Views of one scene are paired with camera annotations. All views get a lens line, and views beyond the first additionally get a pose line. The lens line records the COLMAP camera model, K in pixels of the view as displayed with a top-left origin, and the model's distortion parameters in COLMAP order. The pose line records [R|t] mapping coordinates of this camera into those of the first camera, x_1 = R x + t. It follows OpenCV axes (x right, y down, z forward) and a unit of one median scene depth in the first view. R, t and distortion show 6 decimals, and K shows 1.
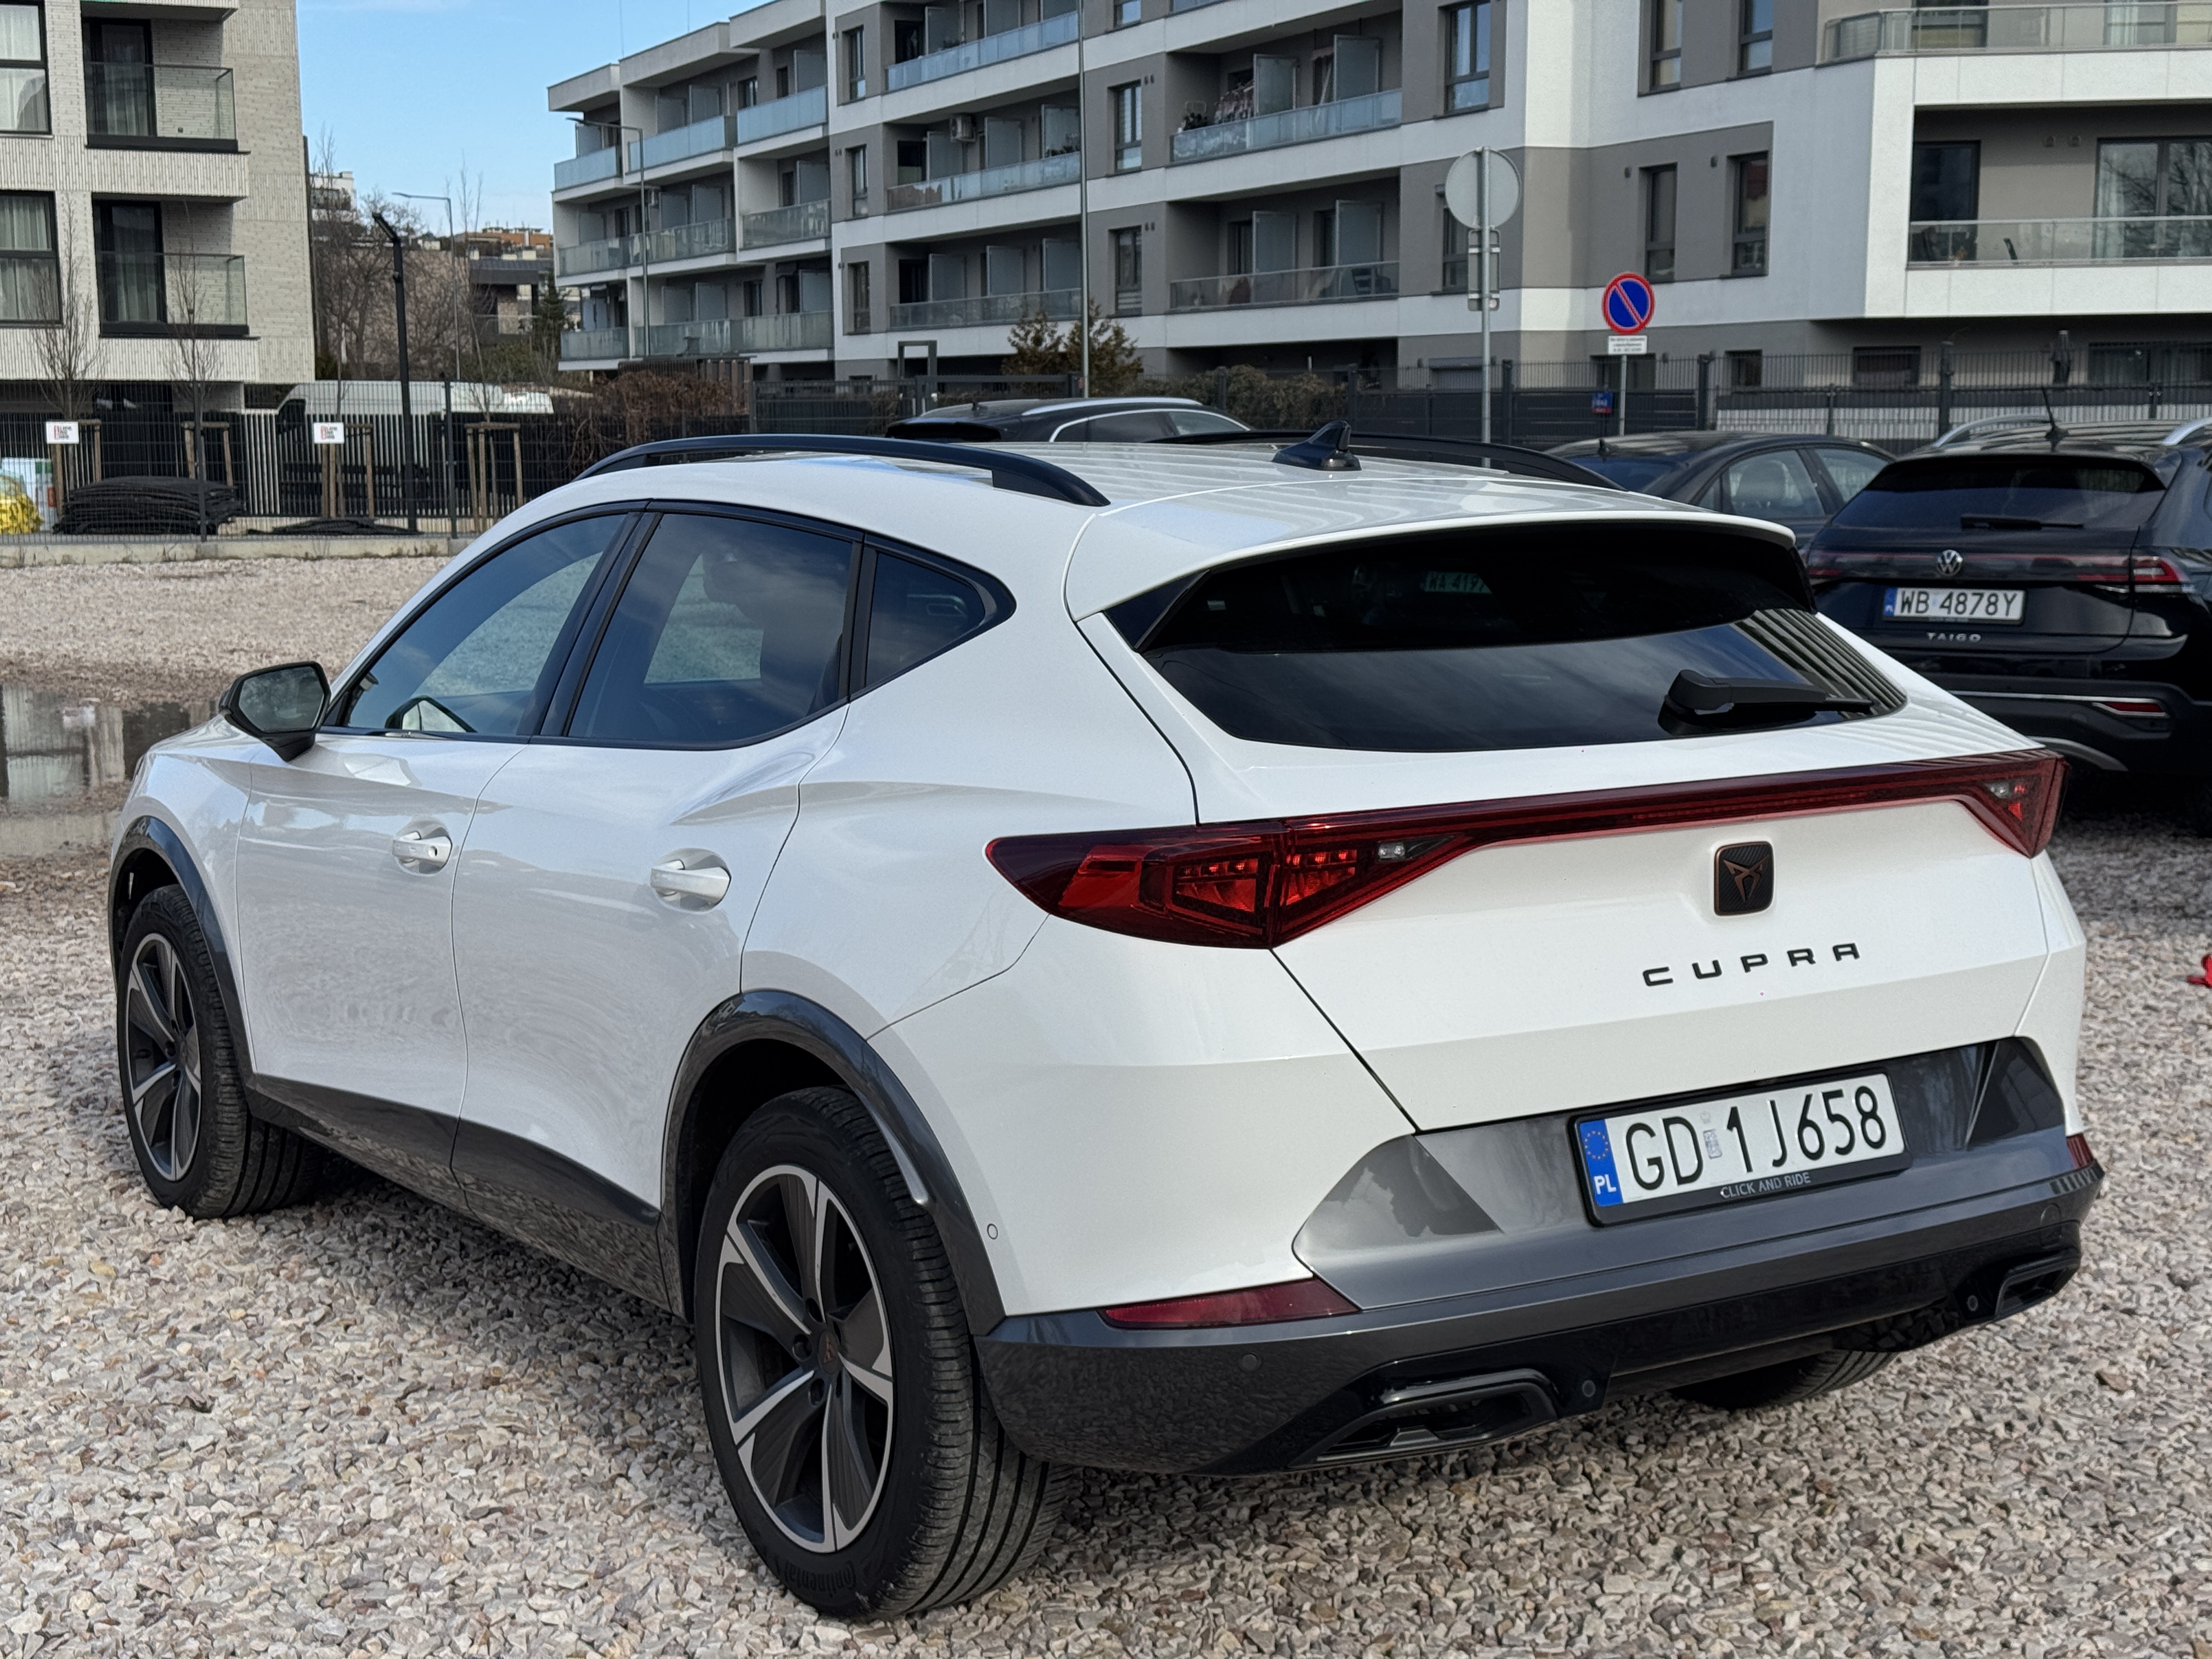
lens RADIAL K [[3059.1, 0, 1094.2], [0, 3059.1, 842.1], [0, 0, 1]] dist [0.120077, 0.000000]
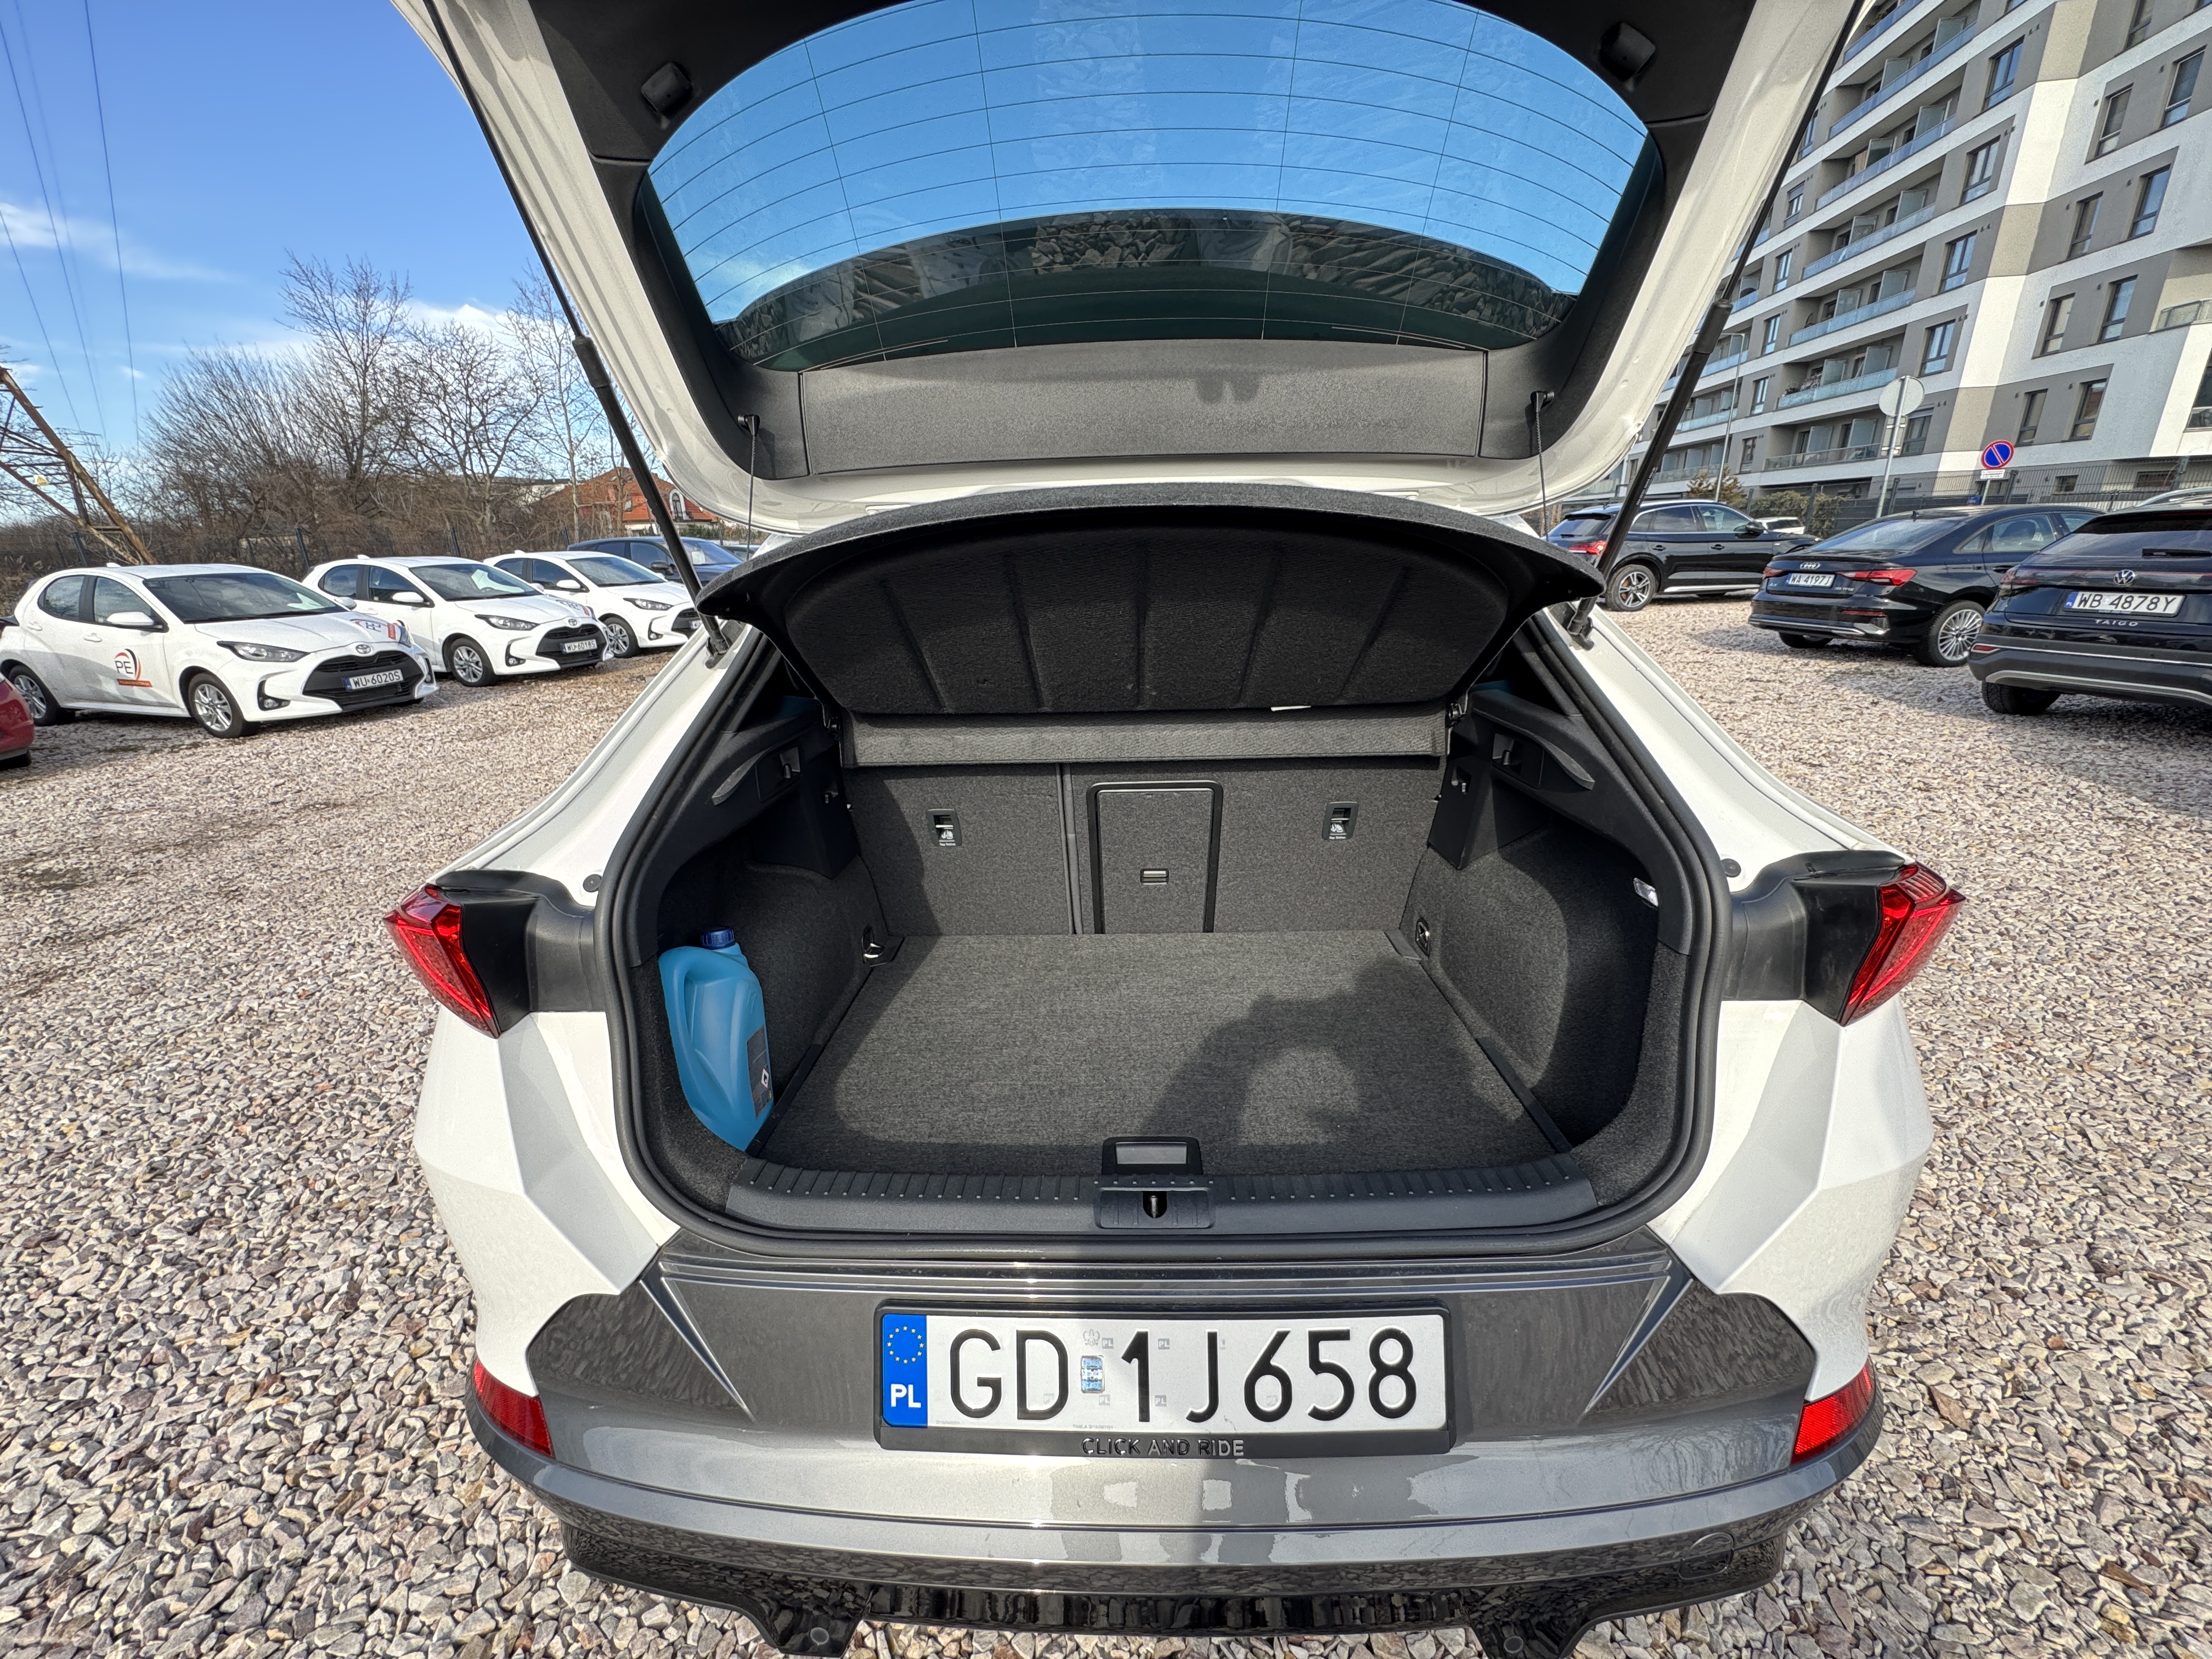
lens RADIAL K [[884.0, 0, 1101.6], [0, 884.0, 828.8], [0, 0, 1]] dist [-0.005614, 0.000585]
pose [[0.824887, 0.163381, -0.541173, 0.204094], [-0.055571, 0.976123, 0.209989, -0.053299], [0.562560, -0.143144, 0.814271, 0.579033]]
